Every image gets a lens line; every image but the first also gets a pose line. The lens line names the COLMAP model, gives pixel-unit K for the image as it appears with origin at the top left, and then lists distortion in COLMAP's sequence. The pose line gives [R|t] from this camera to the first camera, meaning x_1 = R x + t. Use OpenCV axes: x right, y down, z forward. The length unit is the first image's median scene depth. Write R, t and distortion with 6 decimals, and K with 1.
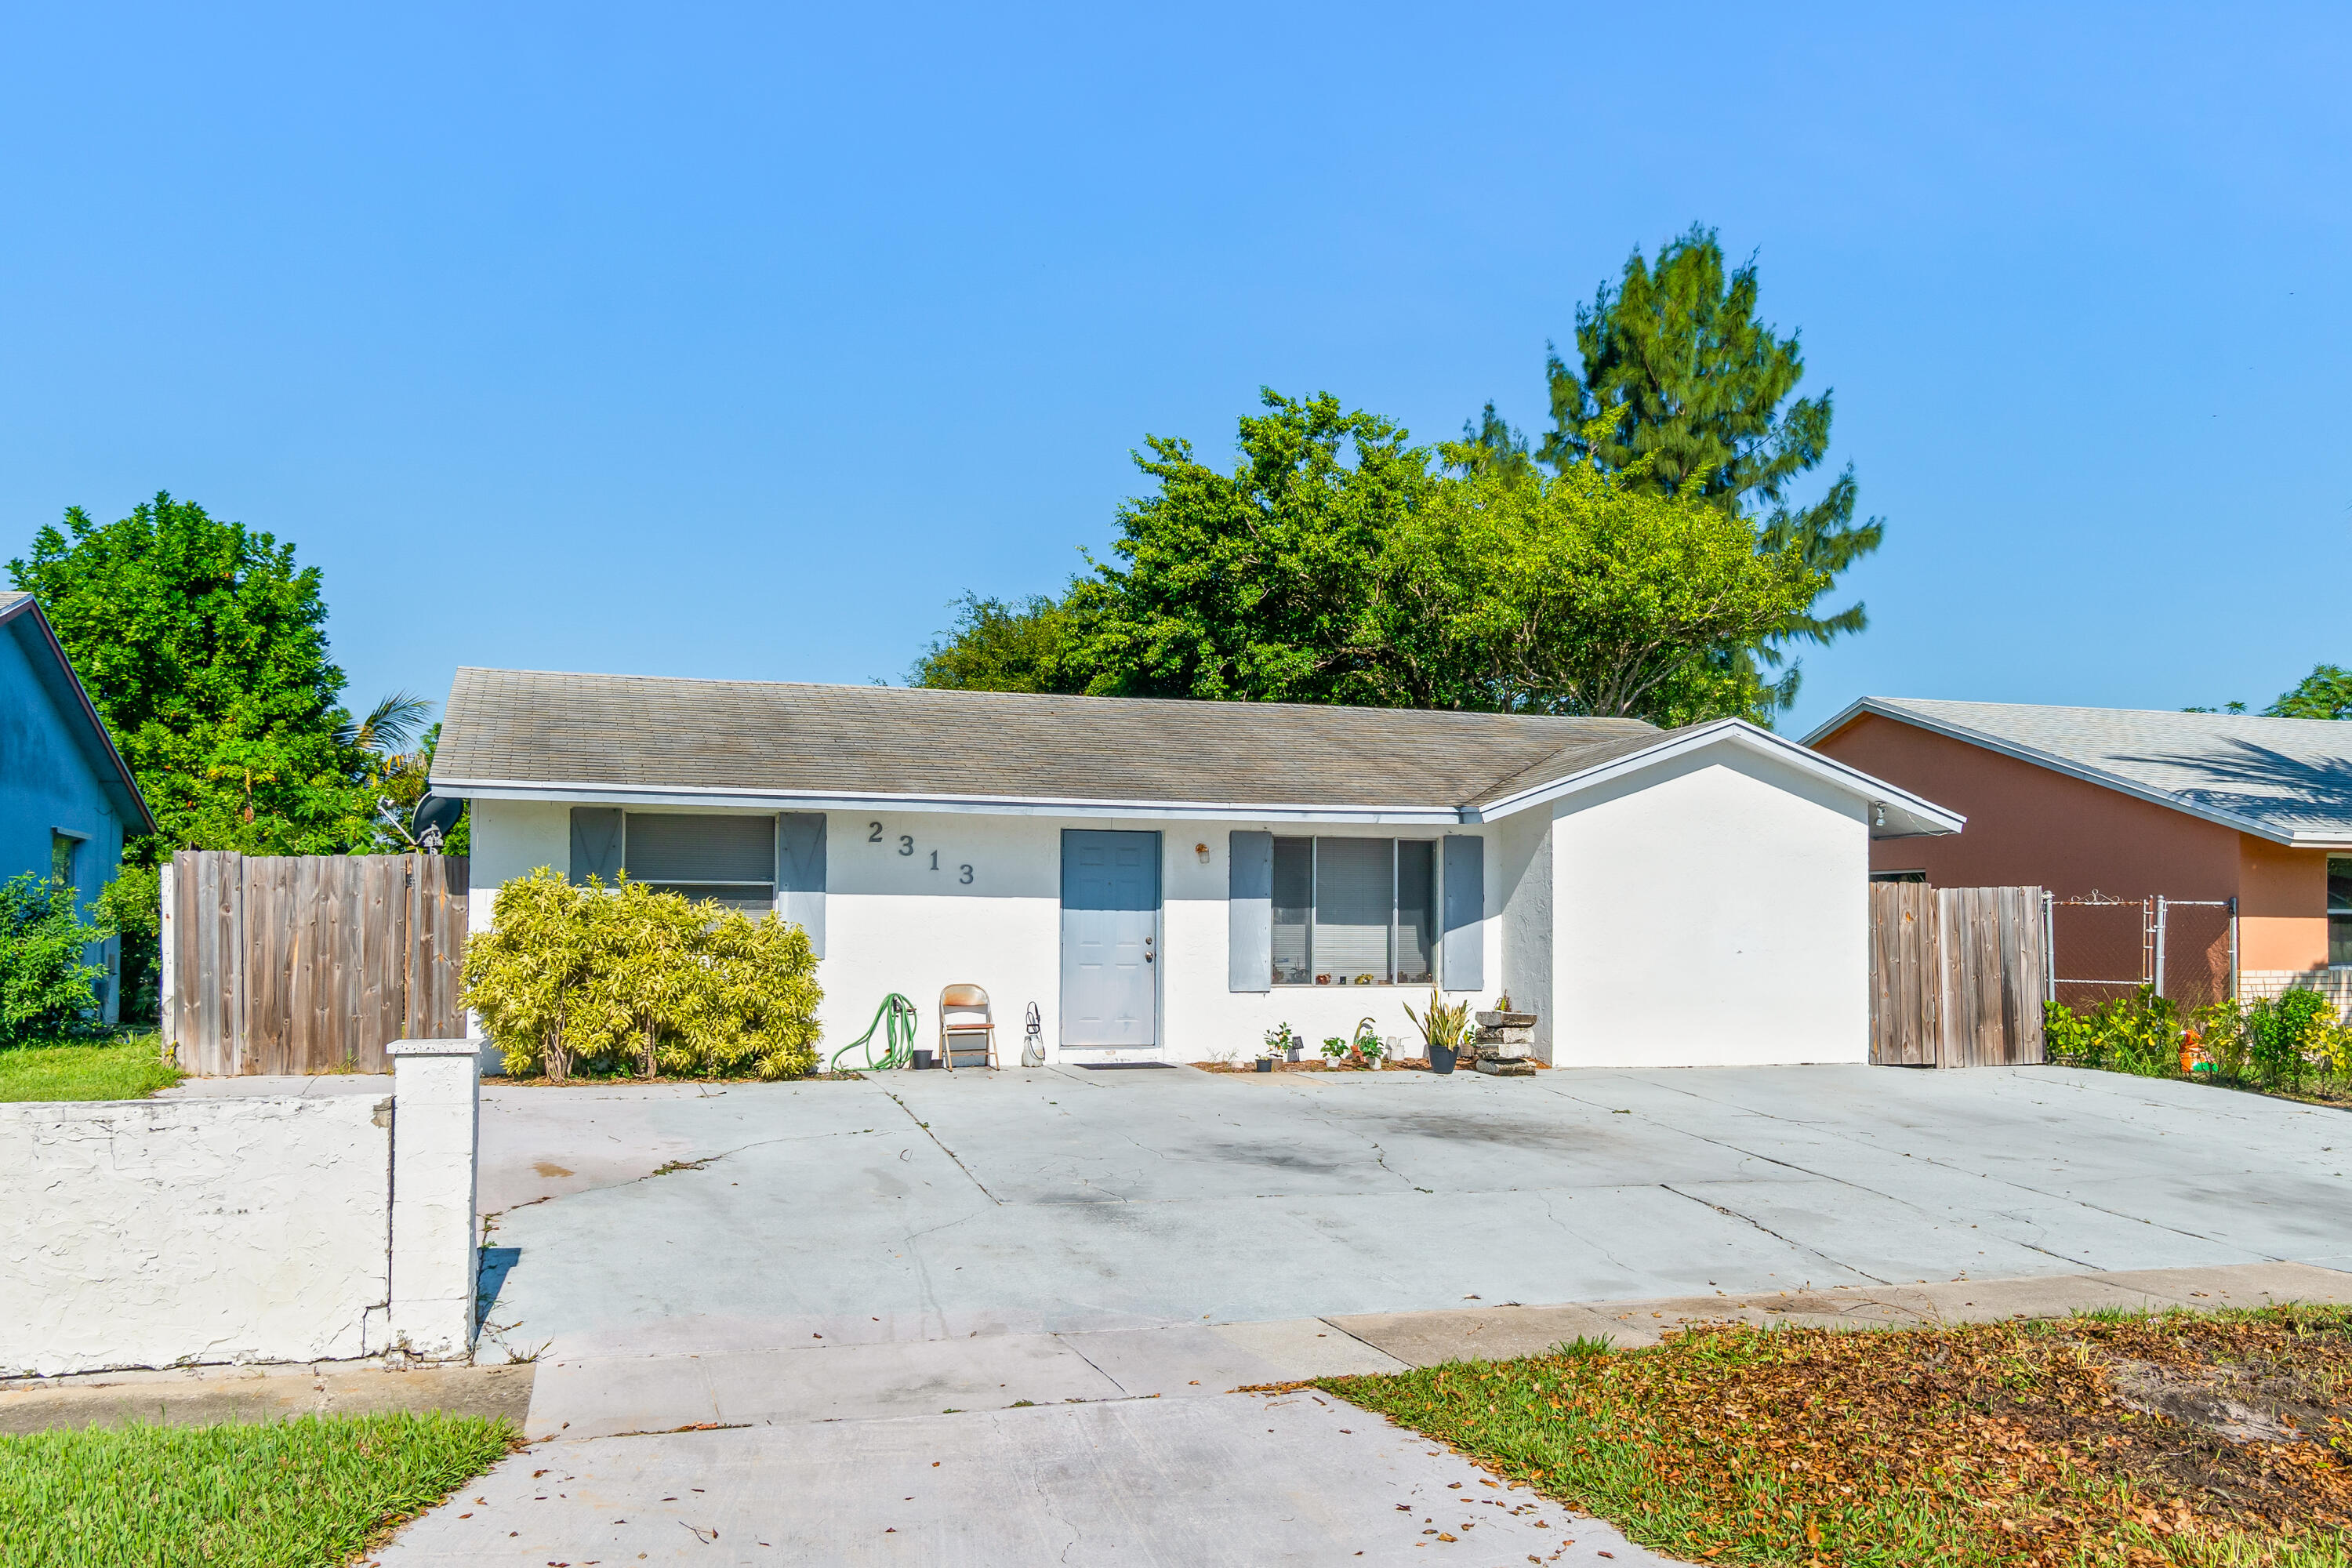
lens RADIAL K [[1472.9, 0, 1175.8], [0, 1472.9, 843.6], [0, 0, 1]] dist [0.002402, 0.000725]
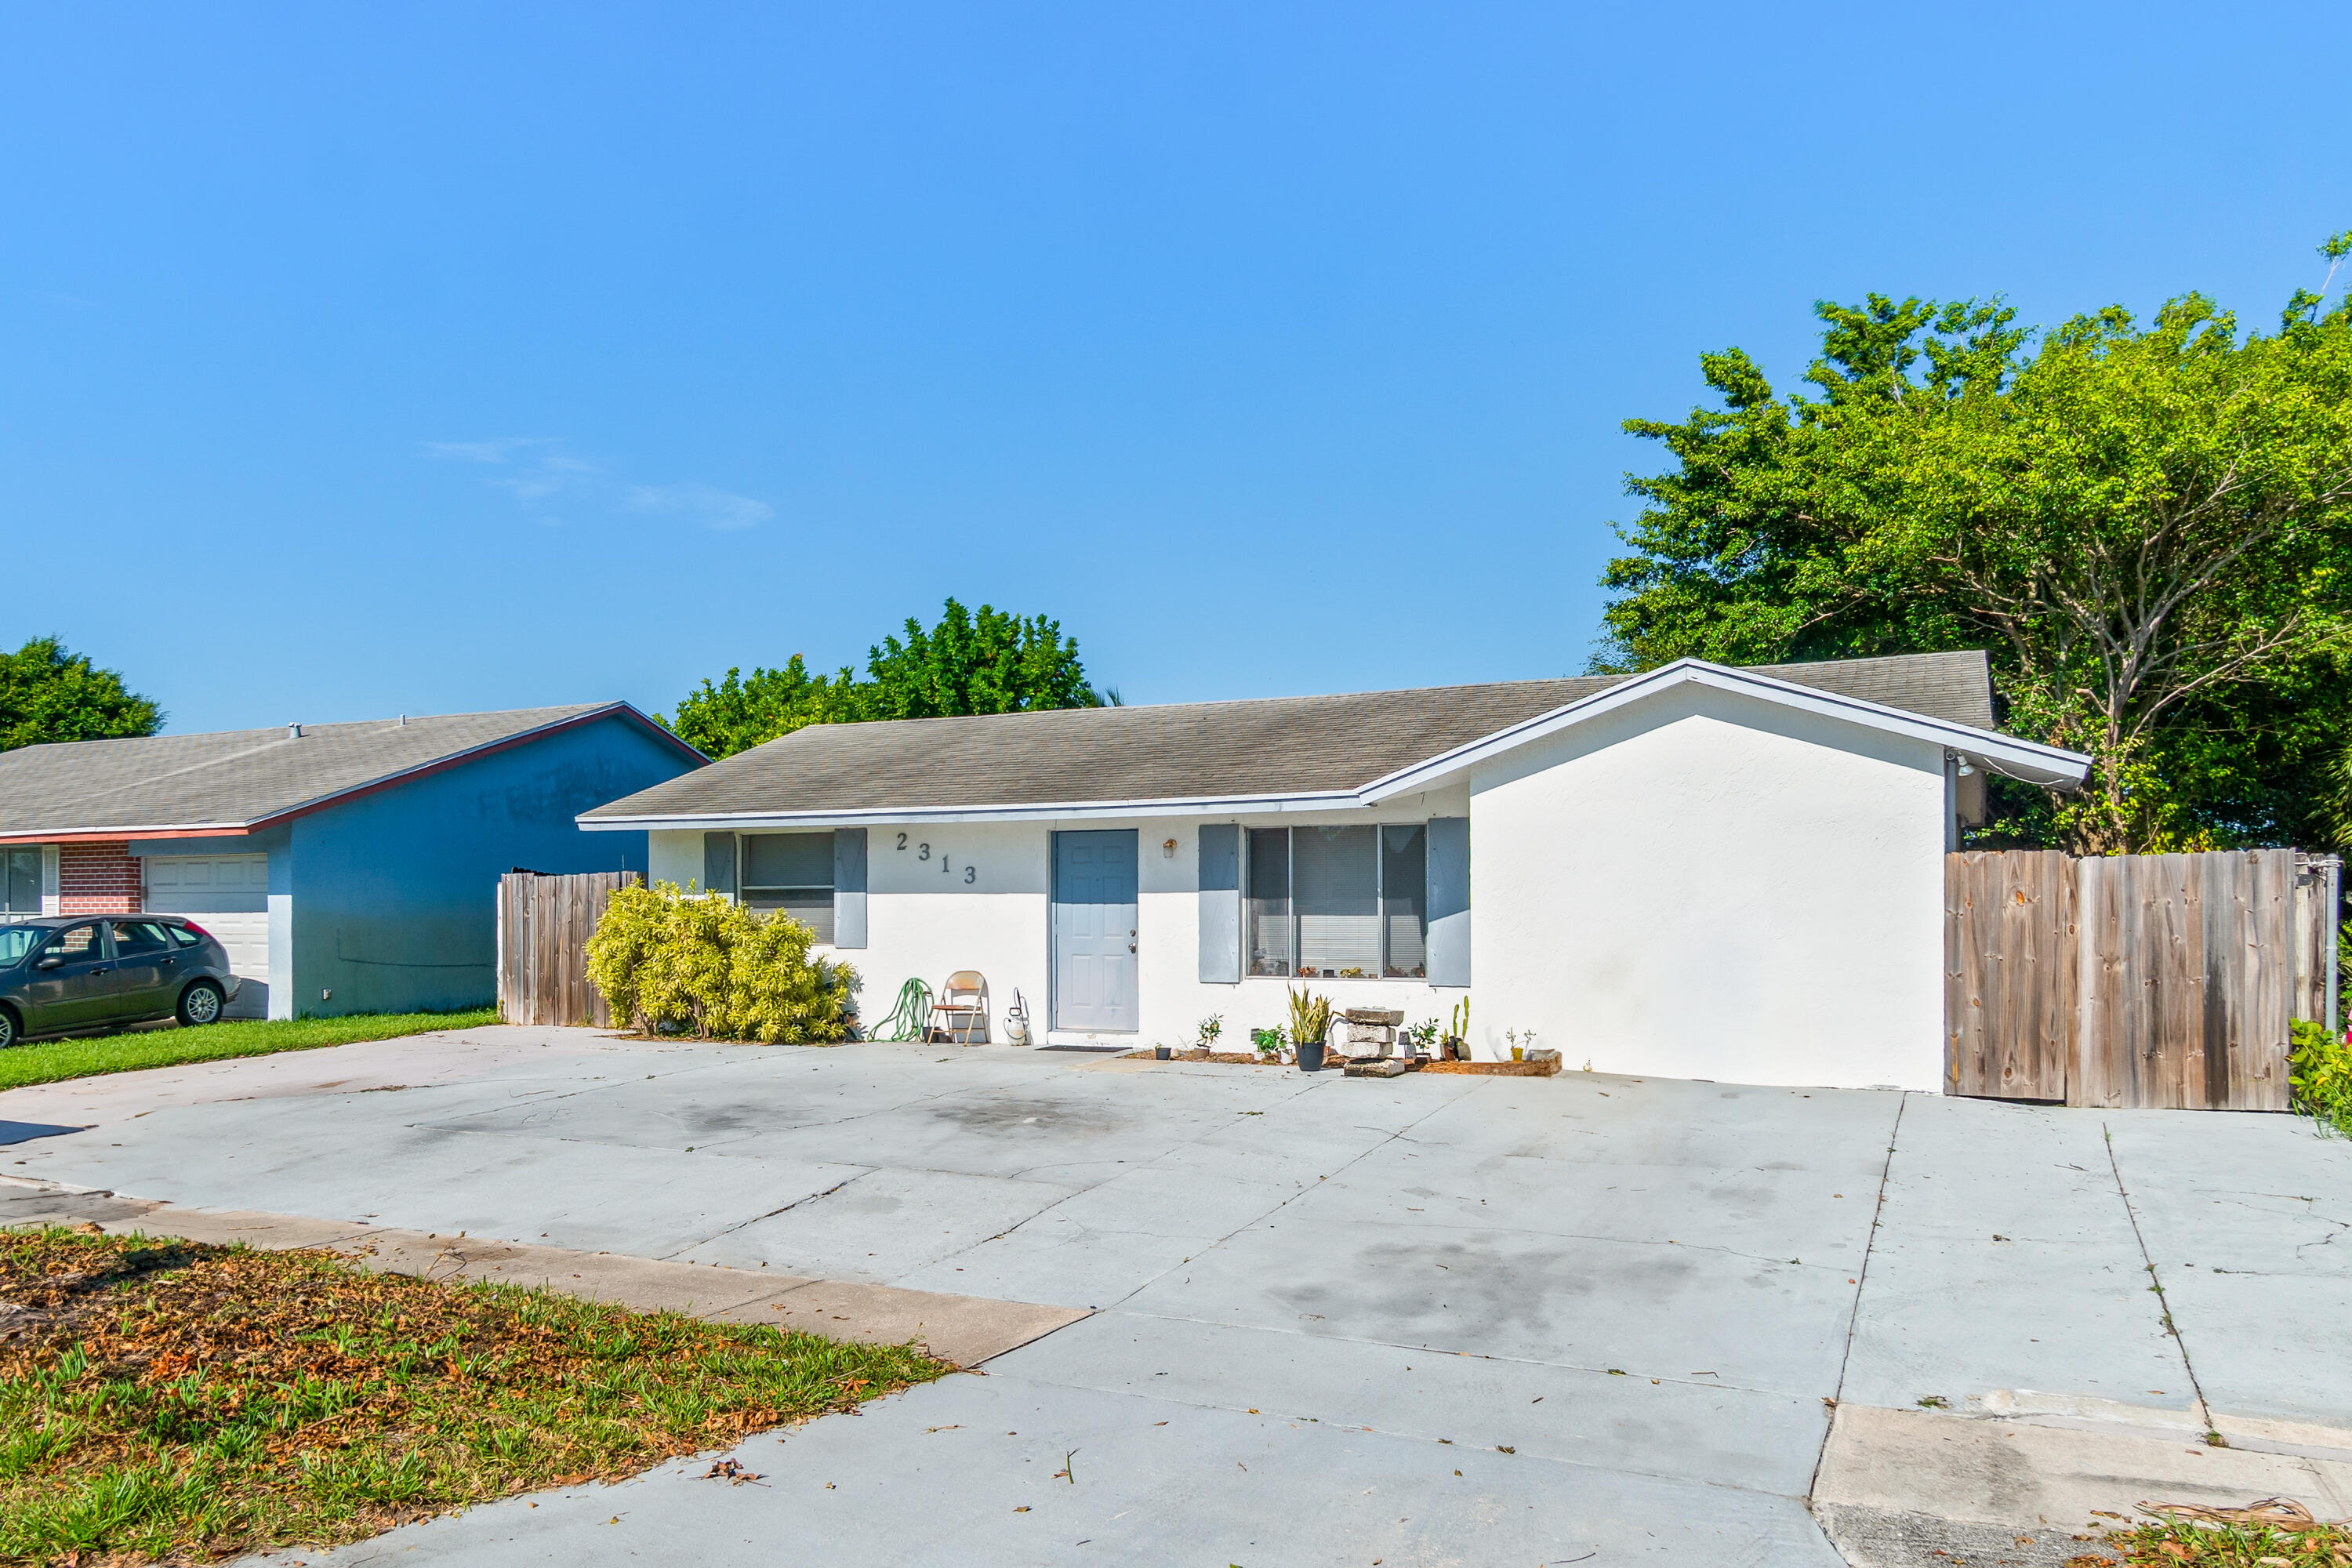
lens RADIAL K [[1419.9, 0, 1176.0], [0, 1419.9, 784.0], [0, 0, 1]] dist [0.003933, 0.002022]
pose [[0.807561, -0.065476, -0.586139, 0.617897], [0.038084, 0.997534, -0.058961, 0.020742], [0.588553, 0.025292, 0.808063, 0.187959]]
